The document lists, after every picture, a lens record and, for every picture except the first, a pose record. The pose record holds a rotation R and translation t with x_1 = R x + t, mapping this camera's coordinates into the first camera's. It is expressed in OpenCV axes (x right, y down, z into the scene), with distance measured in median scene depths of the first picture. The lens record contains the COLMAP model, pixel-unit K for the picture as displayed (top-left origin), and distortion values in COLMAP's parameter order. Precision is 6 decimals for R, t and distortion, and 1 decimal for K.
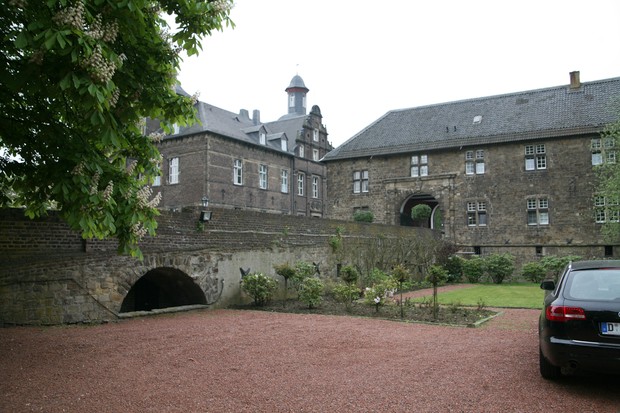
lens RADIAL K [[501.1, 0, 313.8], [0, 501.1, 209.4], [0, 0, 1]] dist [-0.075788, 0.032293]
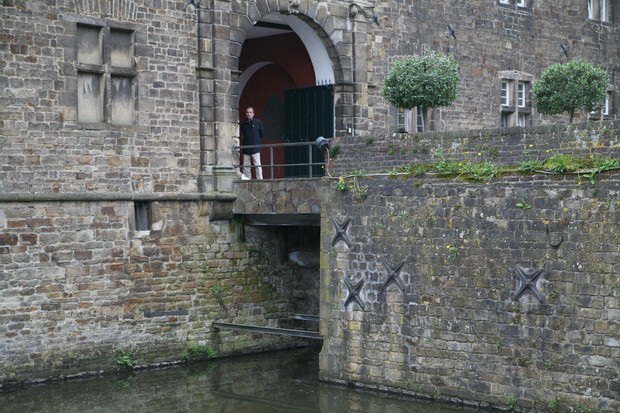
lens RADIAL K [[1144.8, 0, 312.3], [0, 1144.8, 211.1], [0, 0, 1]] dist [0.148471, 0.000000]
pose [[0.242471, -0.005472, 0.970143, -0.395296], [-0.079084, 0.996545, 0.025387, 0.058112], [-0.966930, -0.082878, 0.241201, 0.748456]]
